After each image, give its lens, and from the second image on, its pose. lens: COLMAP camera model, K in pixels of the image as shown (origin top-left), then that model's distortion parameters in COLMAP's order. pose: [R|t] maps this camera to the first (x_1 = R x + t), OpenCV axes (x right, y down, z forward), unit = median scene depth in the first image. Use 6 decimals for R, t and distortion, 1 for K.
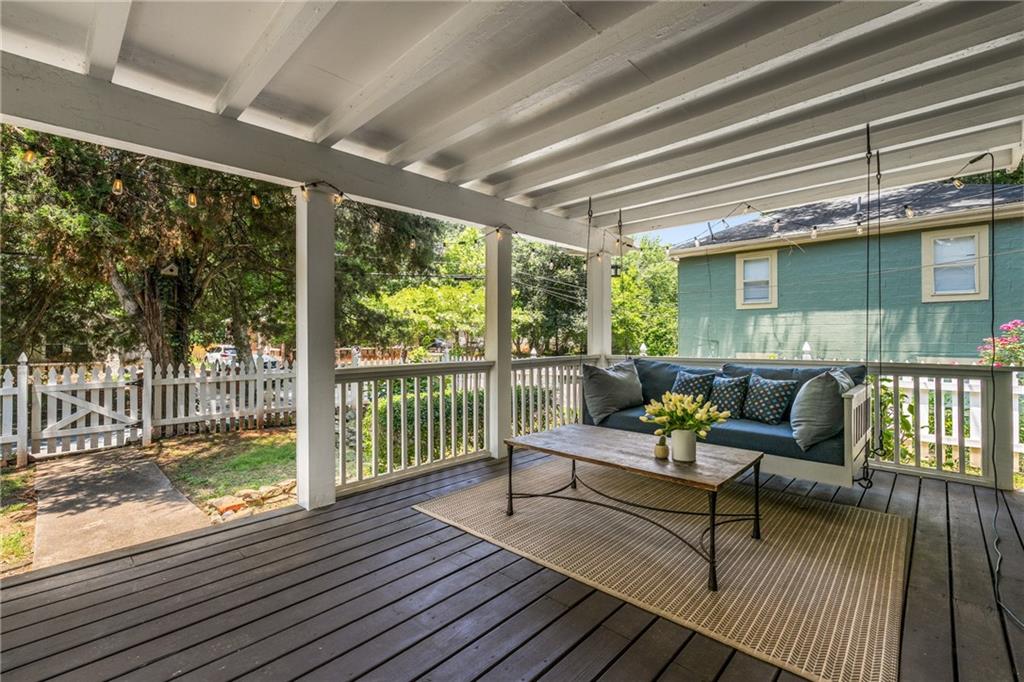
lens RADIAL K [[450.3, 0, 512.0], [0, 450.3, 341.0], [0, 0, 1]] dist [-0.001962, 0.000302]
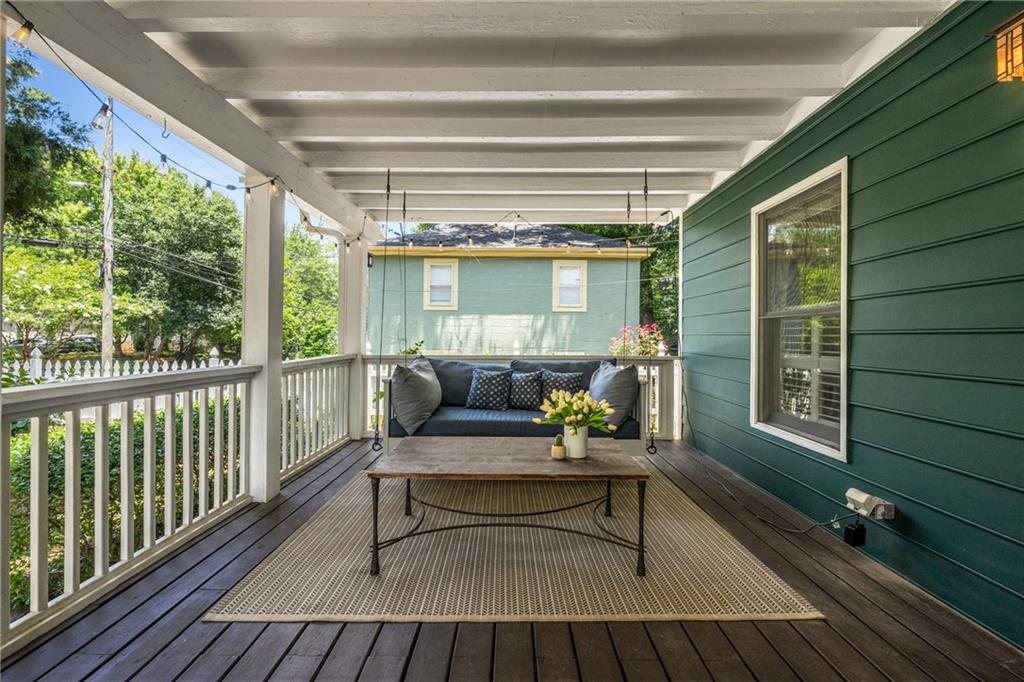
lens RADIAL K [[450.3, 0, 512.0], [0, 450.3, 341.0], [0, 0, 1]] dist [-0.001962, 0.000302]
pose [[0.726620, 0.001316, 0.687039, -0.198038], [-0.003277, 0.999993, 0.001551, 0.002889], [-0.687032, -0.003379, 0.726619, 0.180066]]
